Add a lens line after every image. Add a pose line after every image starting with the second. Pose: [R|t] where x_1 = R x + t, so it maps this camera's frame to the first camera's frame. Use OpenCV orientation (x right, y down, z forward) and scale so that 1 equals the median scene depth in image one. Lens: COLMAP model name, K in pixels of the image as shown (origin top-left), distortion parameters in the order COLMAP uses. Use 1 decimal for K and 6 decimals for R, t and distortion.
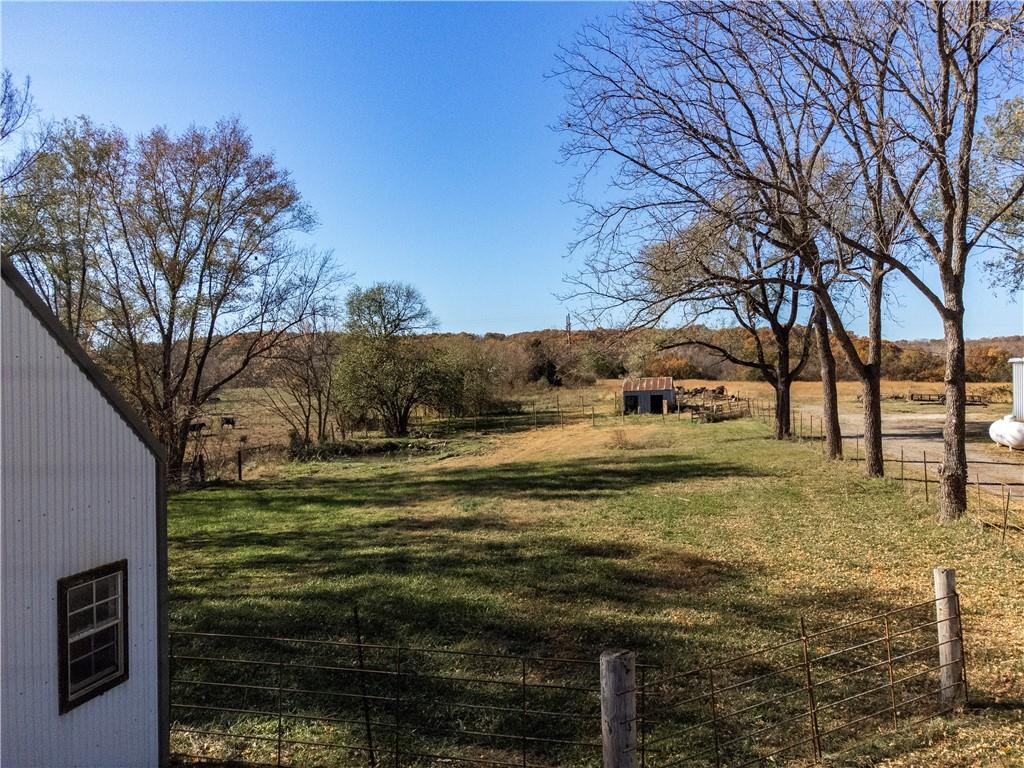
lens RADIAL K [[750.1, 0, 512.0], [0, 750.1, 384.0], [0, 0, 1]] dist [0.101612, -0.150619]
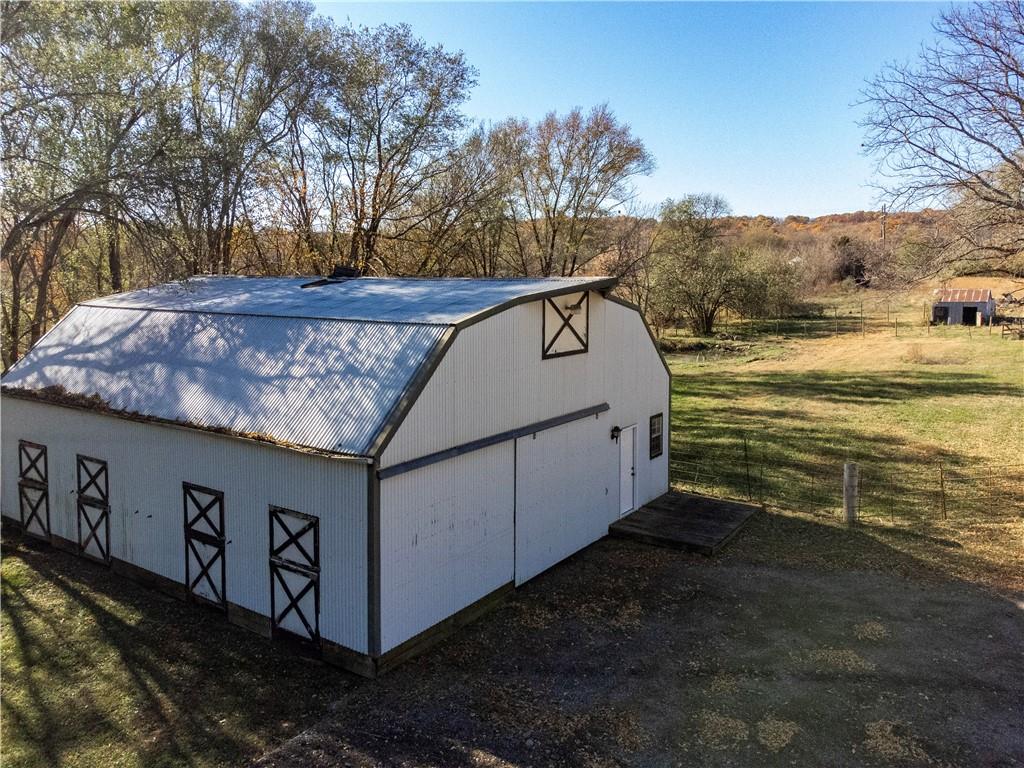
lens RADIAL K [[780.3, 0, 512.8], [0, 780.3, 331.7], [0, 0, 1]] dist [0.004702, 0.006668]
pose [[0.932928, 0.047619, -0.356901, -0.002510], [-0.018131, 0.996171, 0.085520, -0.049156], [0.359607, -0.073313, 0.930219, -0.302039]]
